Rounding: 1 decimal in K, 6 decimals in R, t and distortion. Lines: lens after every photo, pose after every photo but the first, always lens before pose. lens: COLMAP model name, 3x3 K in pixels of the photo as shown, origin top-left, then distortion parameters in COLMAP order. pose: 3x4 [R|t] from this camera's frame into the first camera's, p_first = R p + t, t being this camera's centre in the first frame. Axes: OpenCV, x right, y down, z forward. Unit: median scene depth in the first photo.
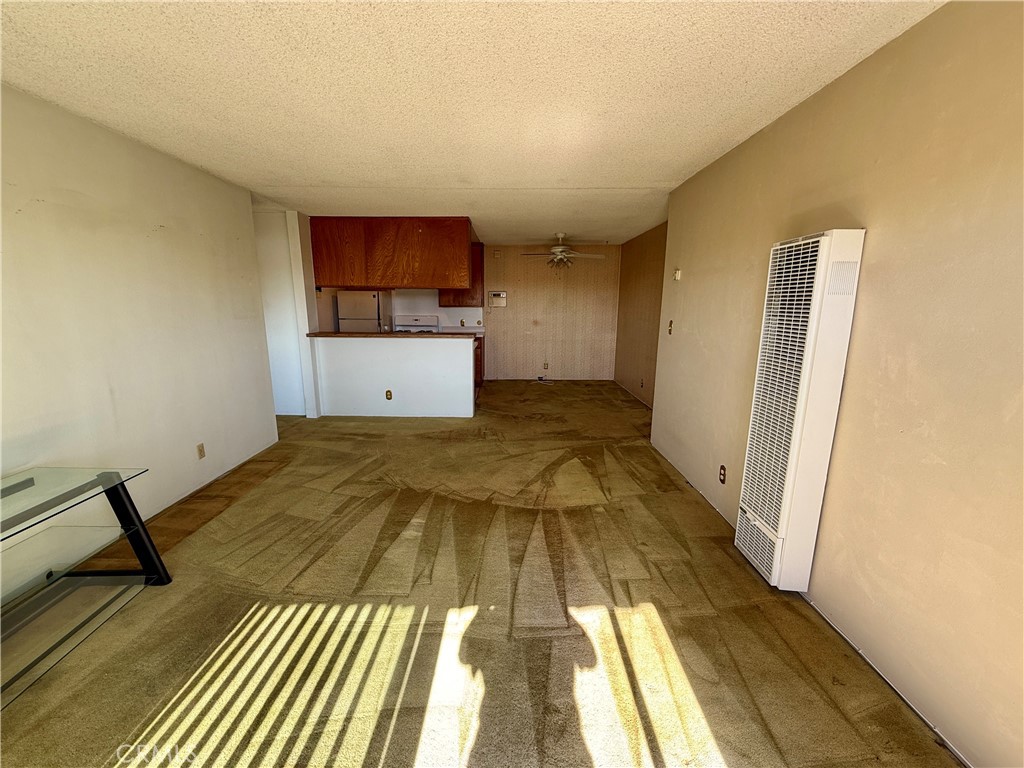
lens RADIAL K [[407.4, 0, 510.8], [0, 407.4, 383.2], [0, 0, 1]] dist [-0.000624, 0.000036]
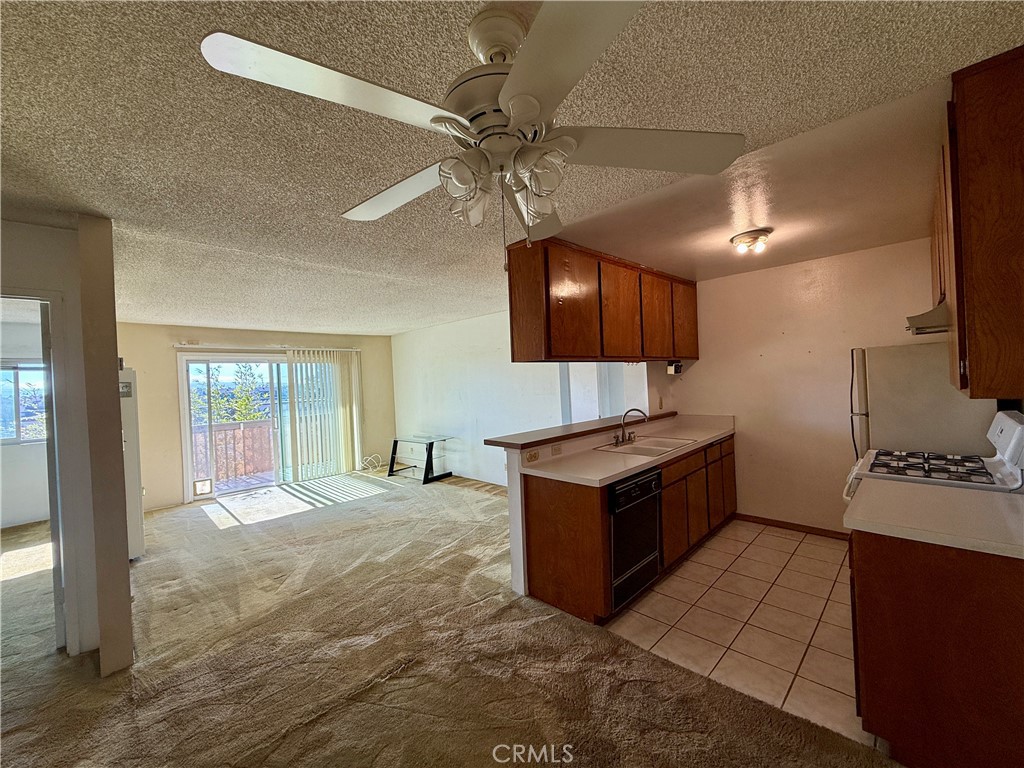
lens RADIAL K [[407.4, 0, 510.8], [0, 407.4, 383.2], [0, 0, 1]] dist [-0.000624, 0.000036]
pose [[-0.708426, 0.028516, -0.705209, 0.400543], [-0.097471, 0.985656, 0.137772, -0.372264], [0.699022, 0.166338, -0.695485, 1.836701]]
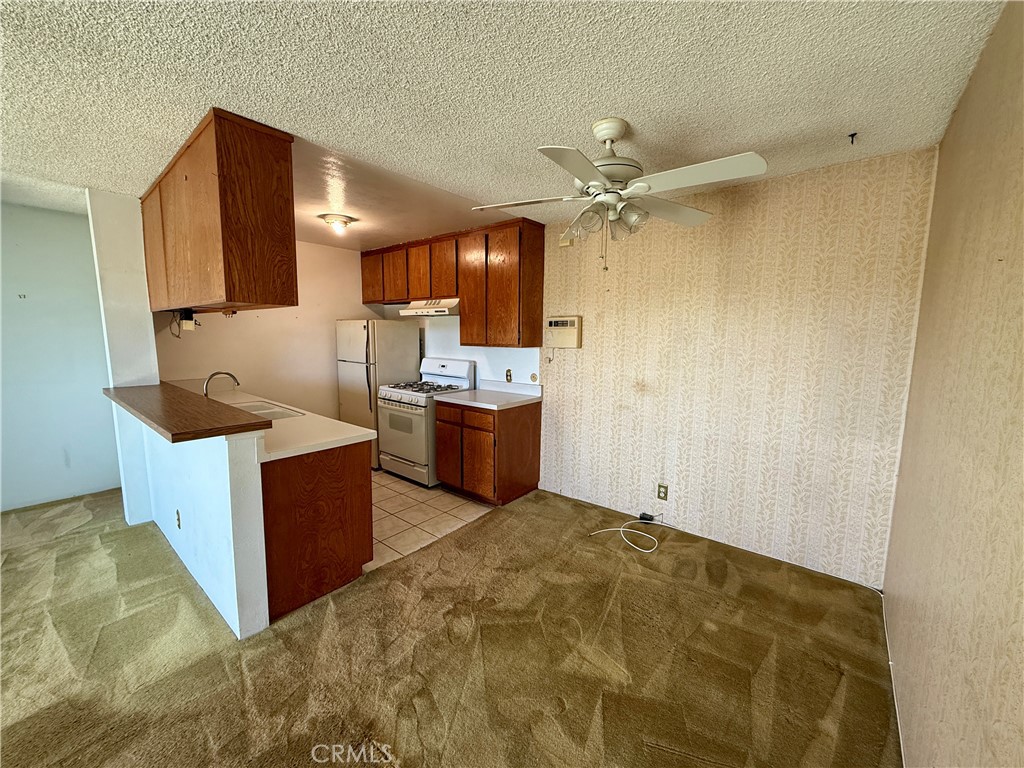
lens RADIAL K [[407.4, 0, 510.8], [0, 407.4, 383.2], [0, 0, 1]] dist [-0.000624, 0.000036]
pose [[0.774484, 0.079398, -0.627591, 0.435926], [-0.128938, 0.991079, -0.033733, -0.236113], [0.619314, 0.107046, 0.777812, 1.148891]]
